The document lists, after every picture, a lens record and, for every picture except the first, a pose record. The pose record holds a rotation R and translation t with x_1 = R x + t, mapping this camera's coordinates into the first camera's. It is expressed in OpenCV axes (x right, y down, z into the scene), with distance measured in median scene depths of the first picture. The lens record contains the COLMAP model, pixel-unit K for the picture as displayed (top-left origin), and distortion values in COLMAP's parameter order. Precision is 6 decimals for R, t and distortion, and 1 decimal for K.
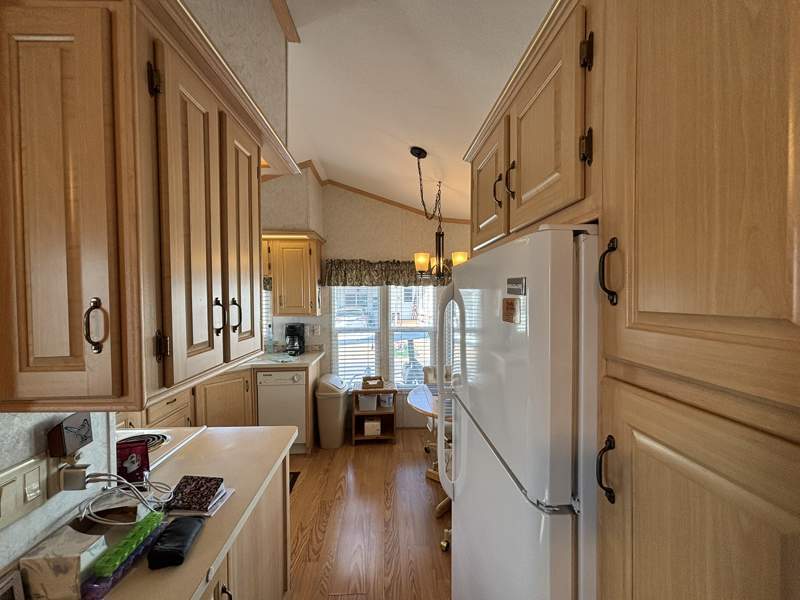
lens RADIAL K [[321.9, 0, 397.0], [0, 321.9, 300.3], [0, 0, 1]] dist [-0.001409, -0.000639]
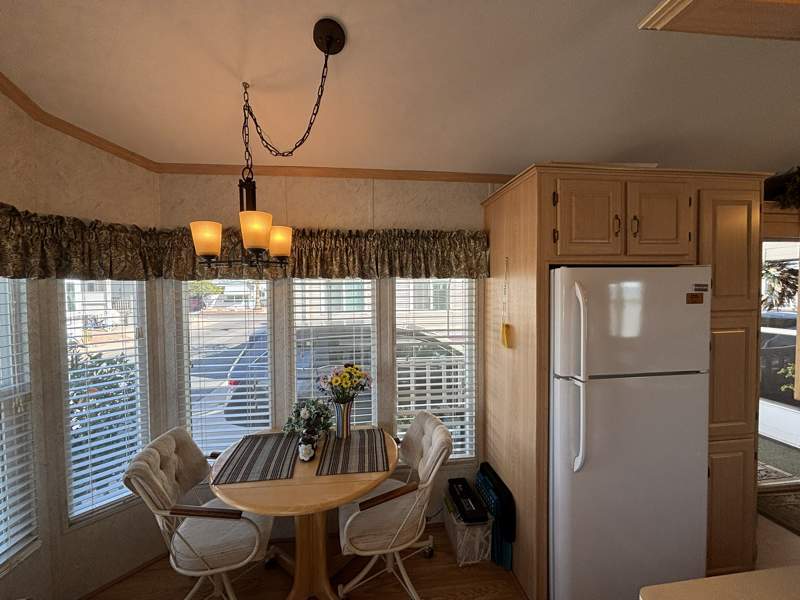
lens RADIAL K [[323.3, 0, 398.8], [0, 323.3, 300.1], [0, 0, 1]] dist [0.003635, -0.000159]
pose [[-0.069655, -0.015751, 0.997447, -0.829515], [0.033490, 0.999275, 0.018119, -0.014277], [-0.997009, 0.034667, -0.069077, 1.147577]]
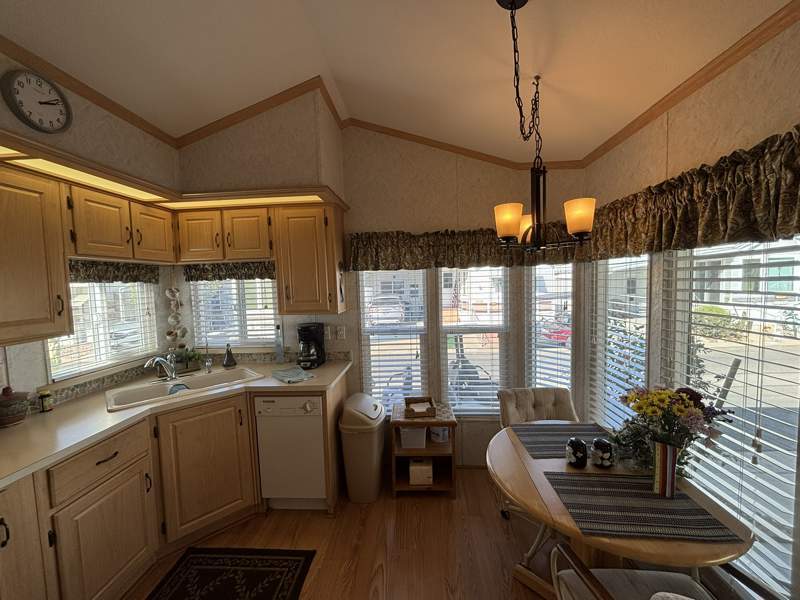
lens RADIAL K [[320.1, 0, 397.0], [0, 320.1, 299.2], [0, 0, 1]] dist [-0.007984, 0.000060]
pose [[0.993575, -0.017547, -0.111809, -0.043842], [0.021981, 0.999015, 0.038553, -0.006809], [0.111022, -0.040763, 0.992982, 0.326086]]
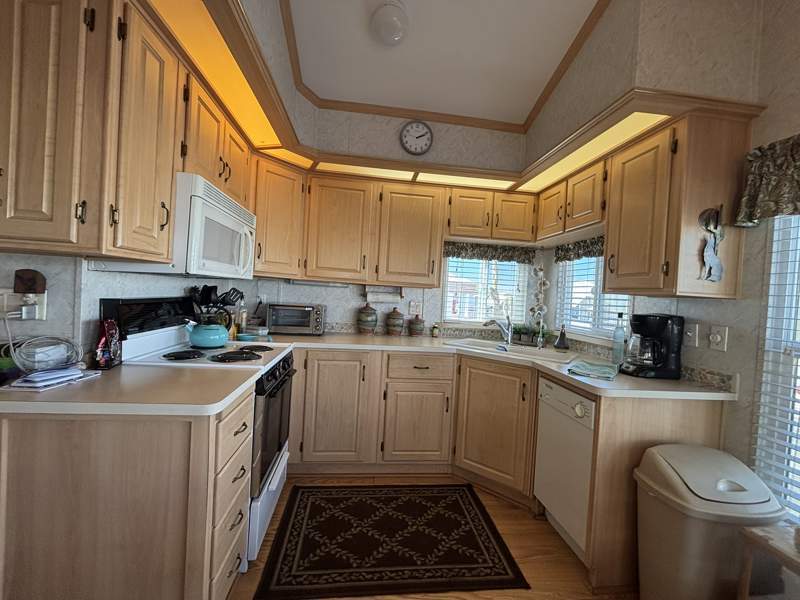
lens RADIAL K [[323.3, 0, 398.8], [0, 323.3, 300.1], [0, 0, 1]] dist [0.003635, -0.000159]
pose [[0.070063, 0.033659, -0.996975, 0.148903], [-0.078021, 0.996554, 0.028162, 0.071763], [0.994487, 0.075812, 0.072448, 0.610633]]
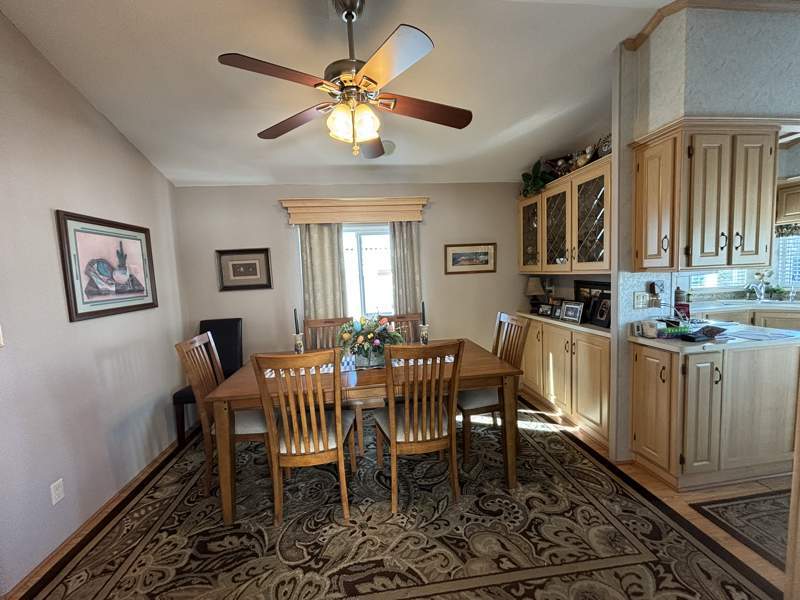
lens RADIAL K [[323.3, 0, 398.8], [0, 323.3, 300.1], [0, 0, 1]] dist [0.003635, -0.000159]
pose [[0.083507, 0.086705, -0.992728, 0.369632], [0.025901, 0.995682, 0.089142, 0.049572], [0.996171, -0.033156, 0.080901, -0.339109]]
